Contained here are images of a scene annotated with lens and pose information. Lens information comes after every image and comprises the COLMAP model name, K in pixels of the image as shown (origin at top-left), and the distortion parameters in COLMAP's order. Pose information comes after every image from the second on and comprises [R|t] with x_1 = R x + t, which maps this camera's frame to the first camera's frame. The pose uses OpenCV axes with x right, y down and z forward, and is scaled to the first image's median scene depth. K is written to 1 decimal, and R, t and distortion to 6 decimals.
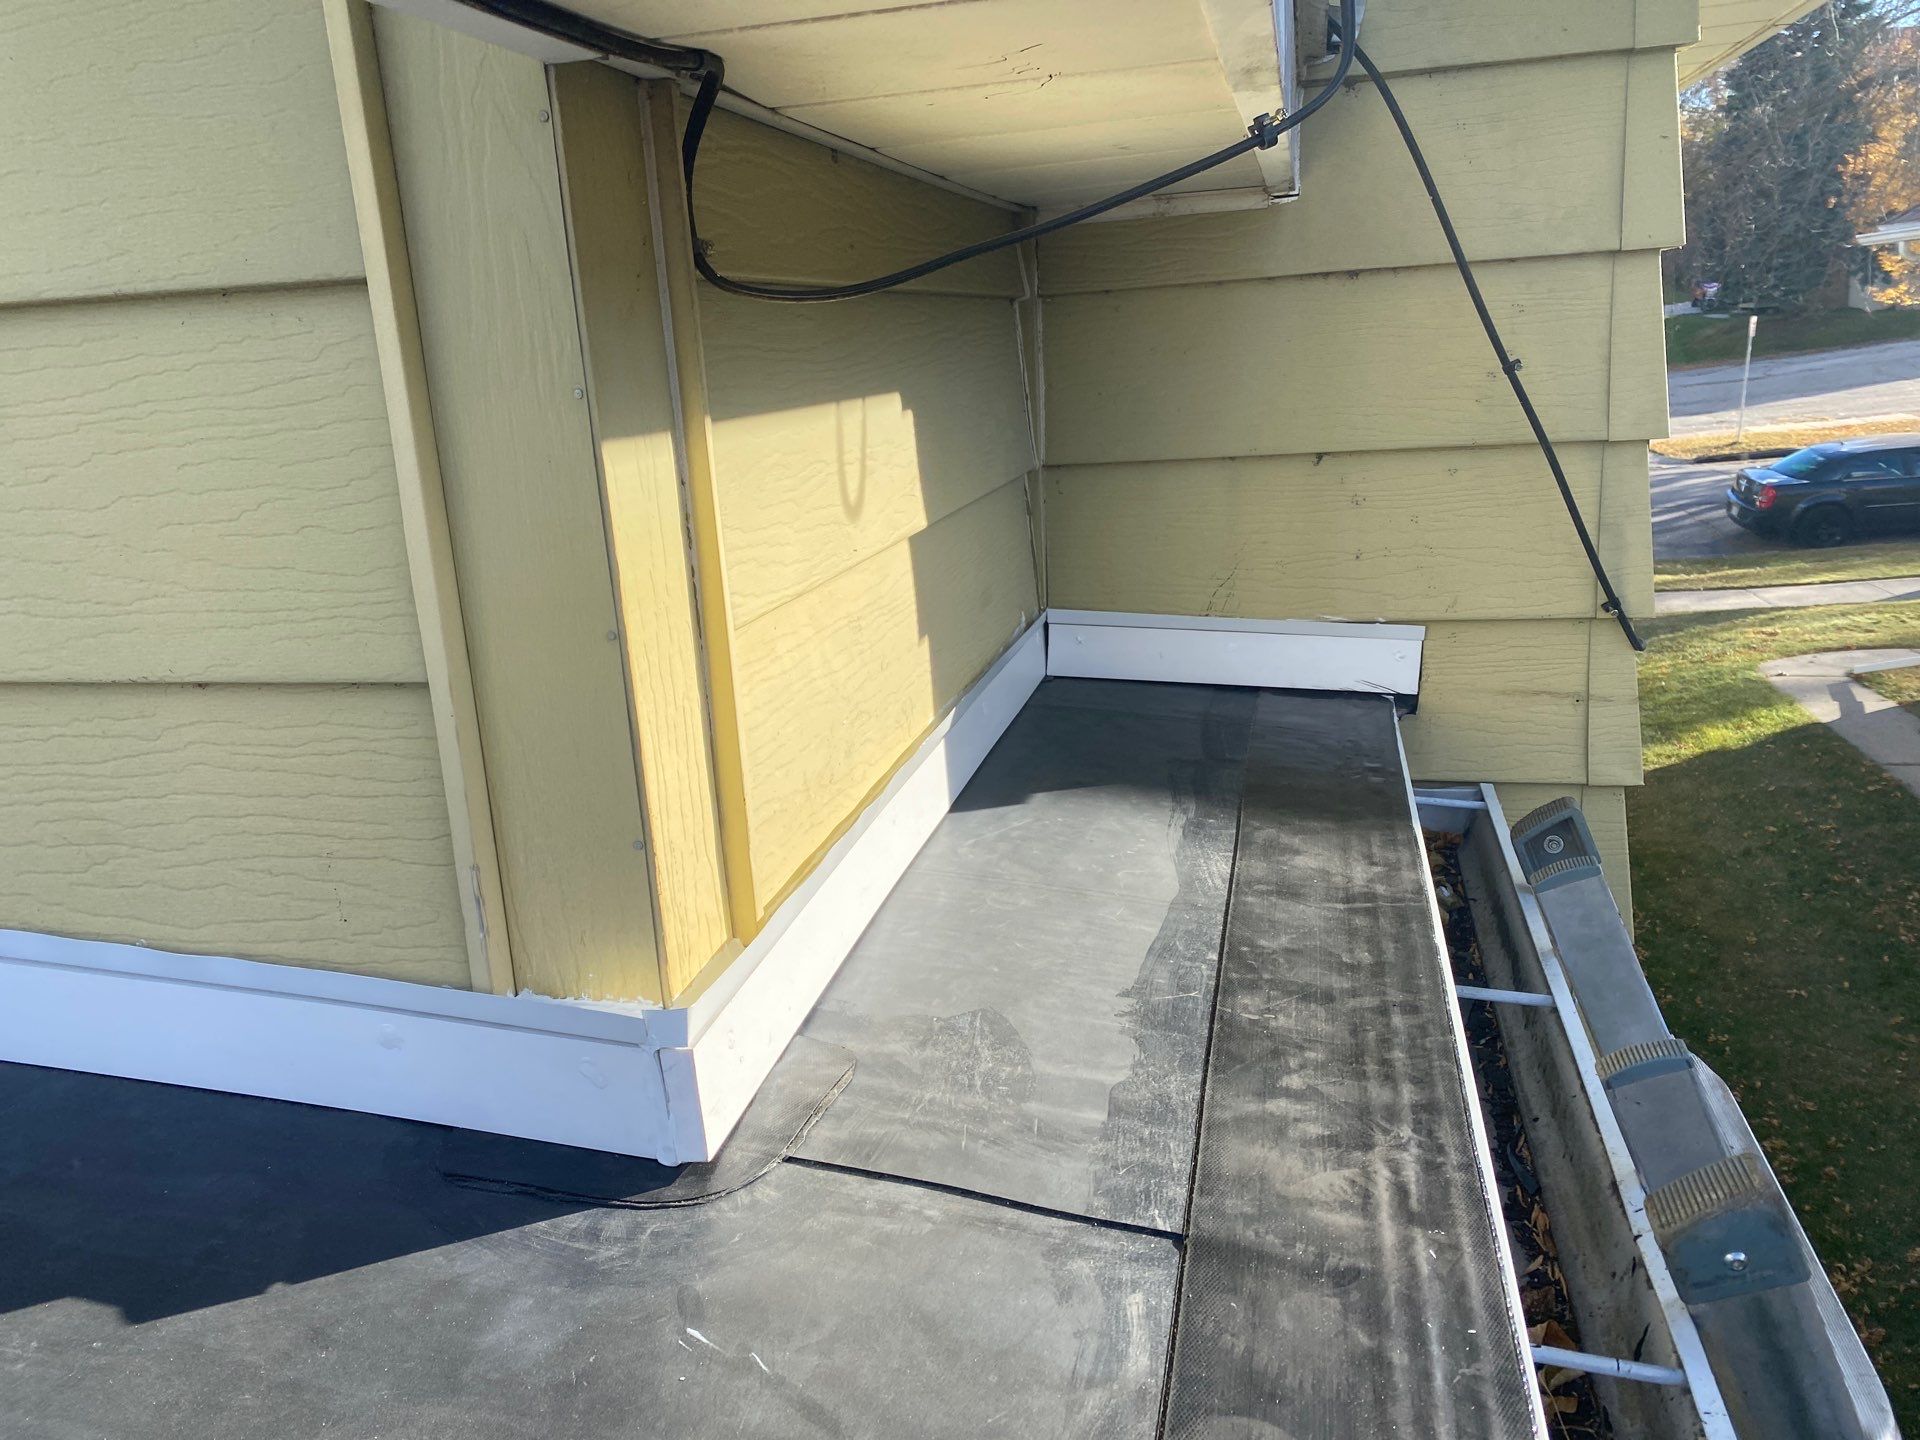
lens RADIAL K [[1453.9, 0, 971.4], [0, 1453.9, 711.1], [0, 0, 1]] dist [0.069108, -0.091303]
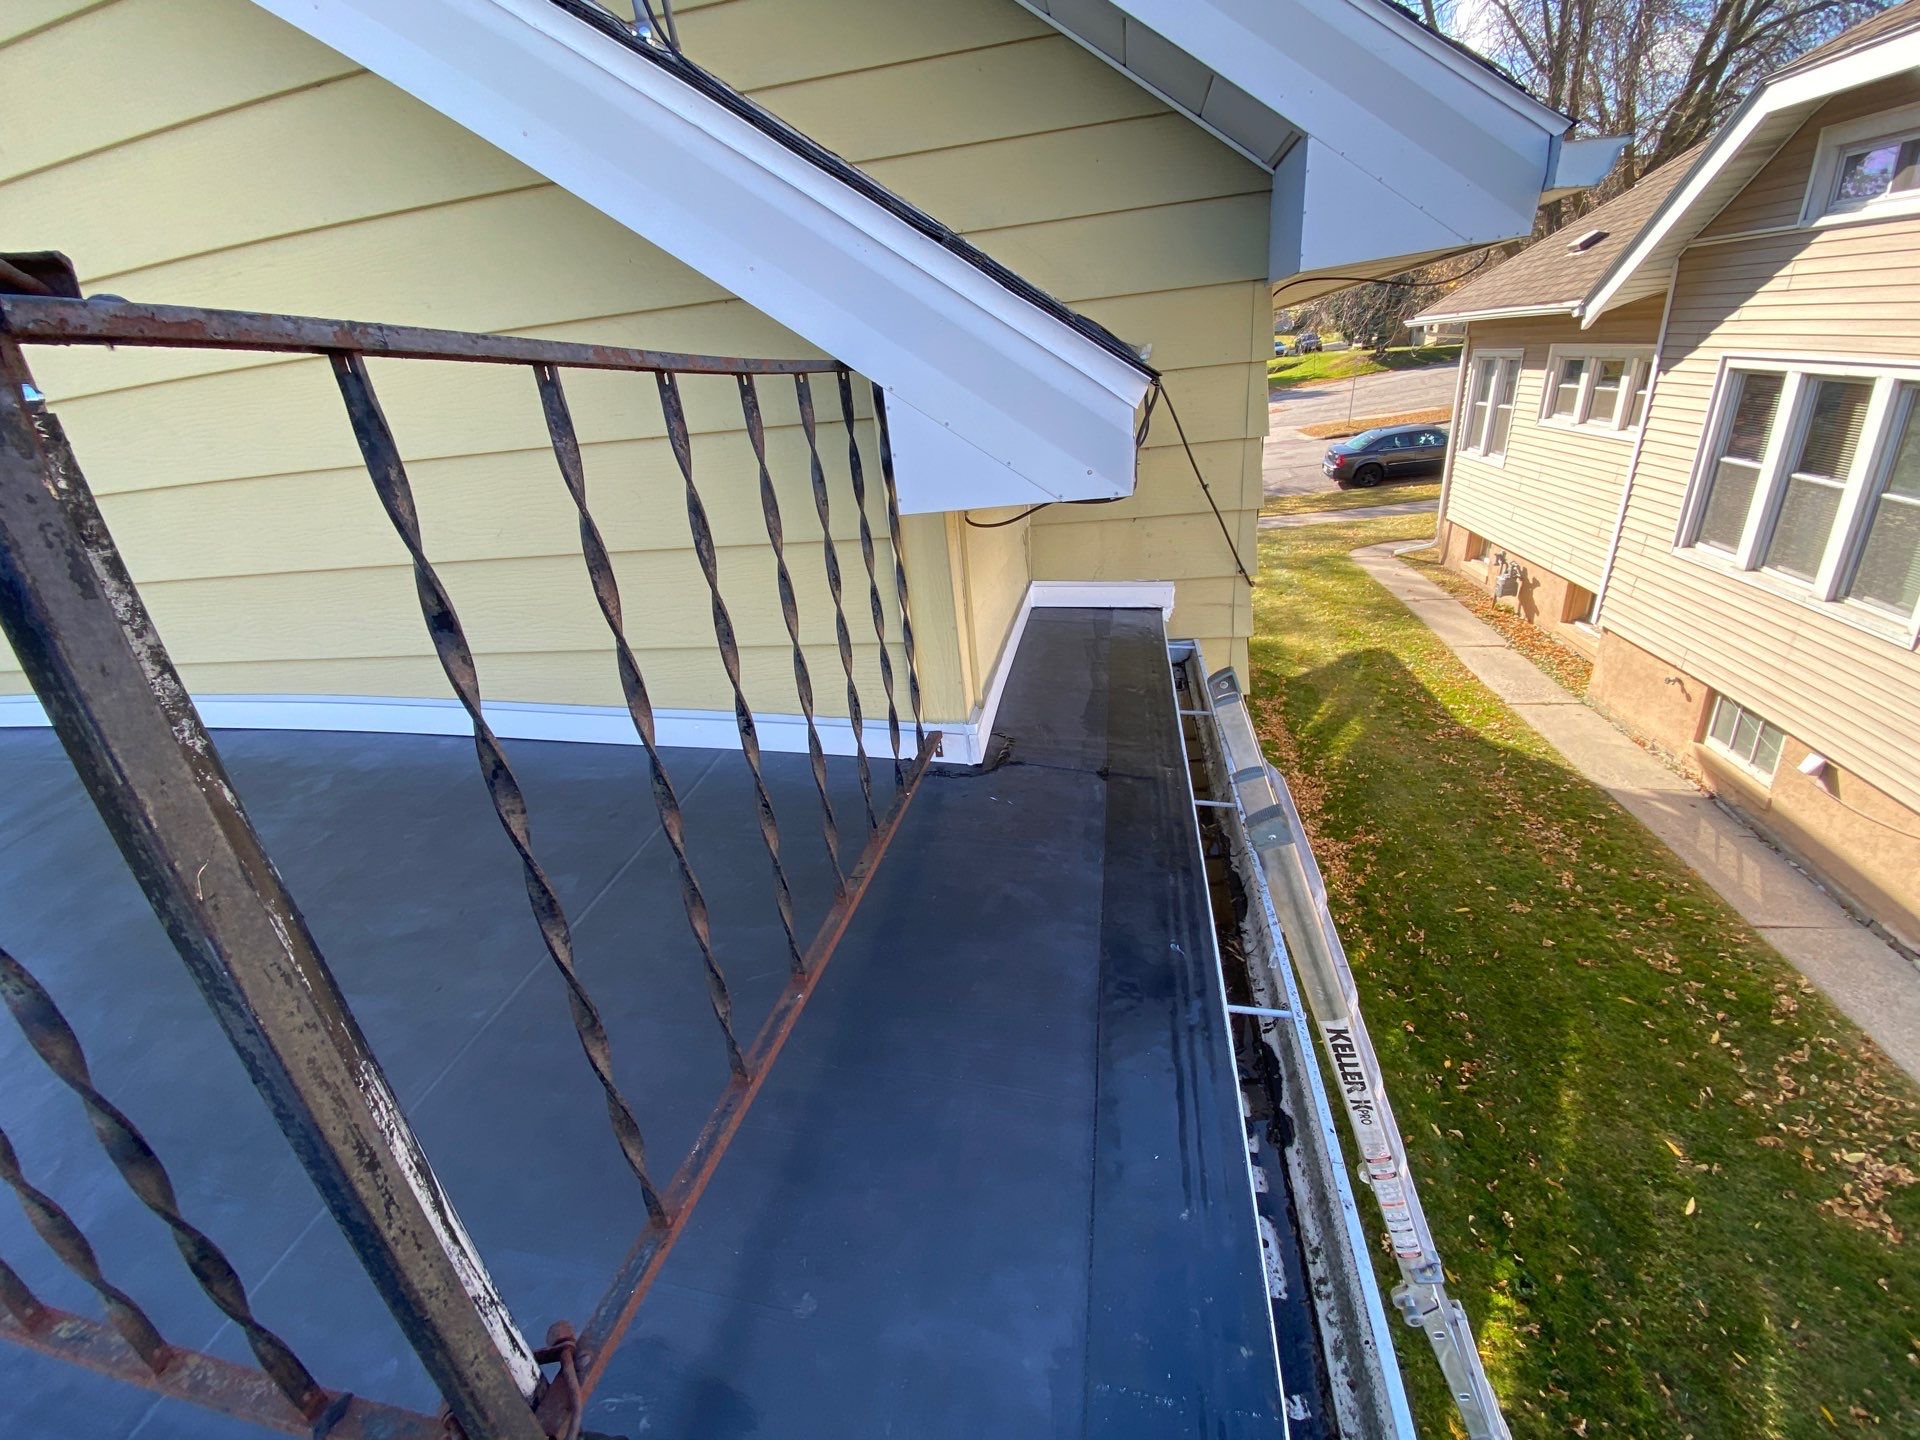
lens RADIAL K [[782.7, 0, 954.8], [0, 782.7, 723.0], [0, 0, 1]] dist [0.012039, -0.016447]
pose [[0.998561, -0.052609, 0.010385, -0.126608], [0.050107, 0.984376, 0.168799, -0.067666], [-0.019103, -0.168035, 0.985596, -0.473634]]
